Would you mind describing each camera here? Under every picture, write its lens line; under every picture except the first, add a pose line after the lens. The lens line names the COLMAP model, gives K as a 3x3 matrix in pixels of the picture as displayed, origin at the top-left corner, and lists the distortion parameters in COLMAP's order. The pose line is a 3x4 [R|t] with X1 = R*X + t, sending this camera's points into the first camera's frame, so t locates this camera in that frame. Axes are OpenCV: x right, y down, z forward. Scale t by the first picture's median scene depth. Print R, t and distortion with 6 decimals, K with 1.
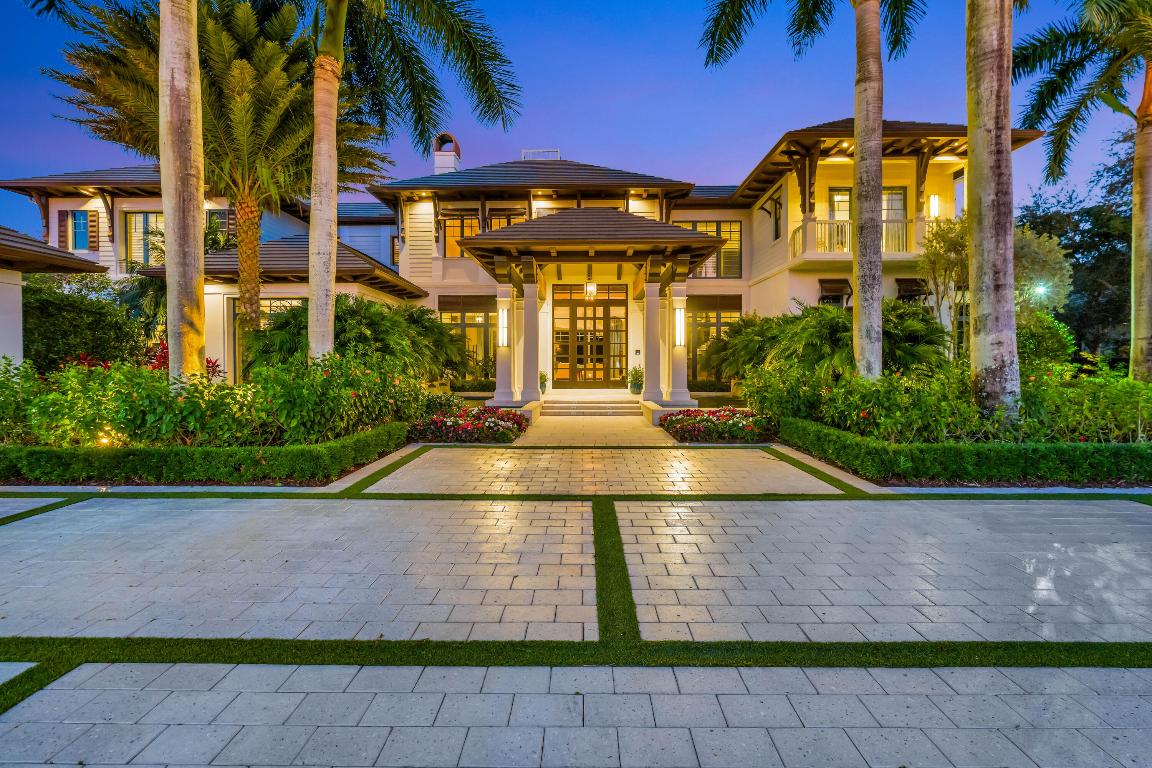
lens RADIAL K [[543.1, 0, 576.0], [0, 543.1, 384.0], [0, 0, 1]] dist [0.000003, 0.000025]
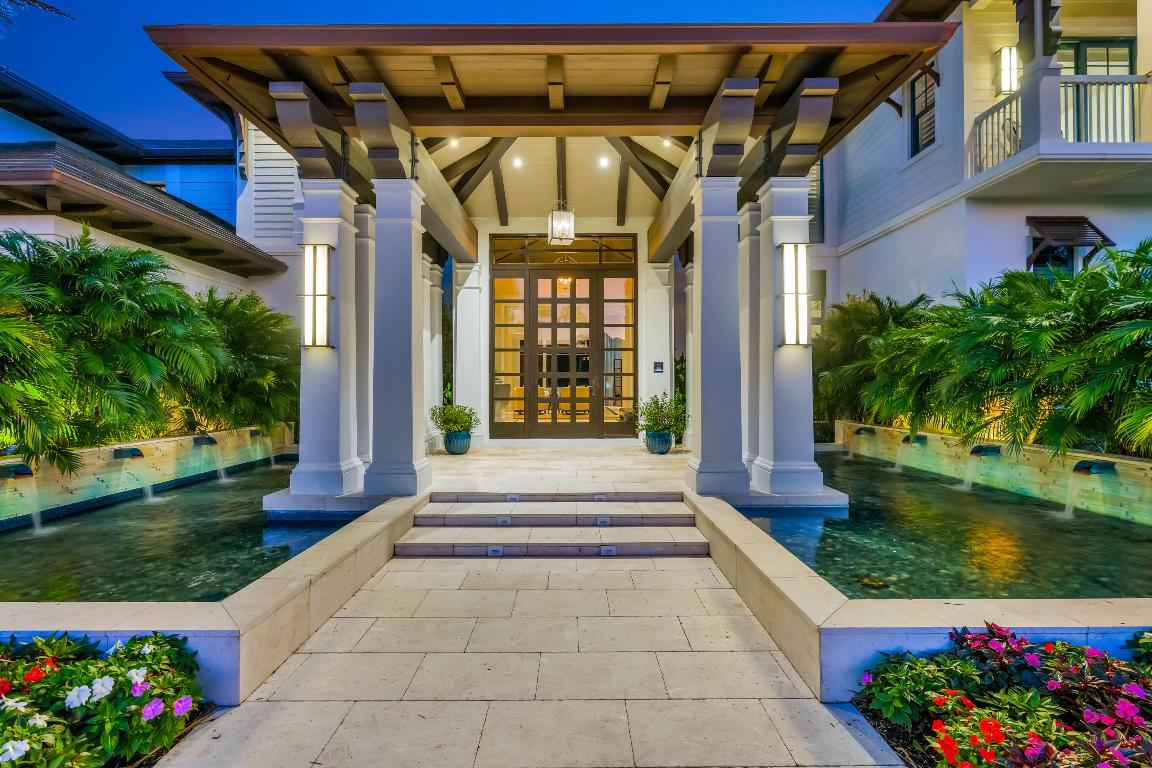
lens RADIAL K [[543.1, 0, 576.0], [0, 543.1, 384.0], [0, 0, 1]] dist [0.000003, 0.000025]
pose [[0.999788, -0.001607, 0.020509, 0.027262], [0.002377, 0.999291, -0.037577, -0.023981], [-0.020434, 0.037617, 0.999083, 0.503081]]
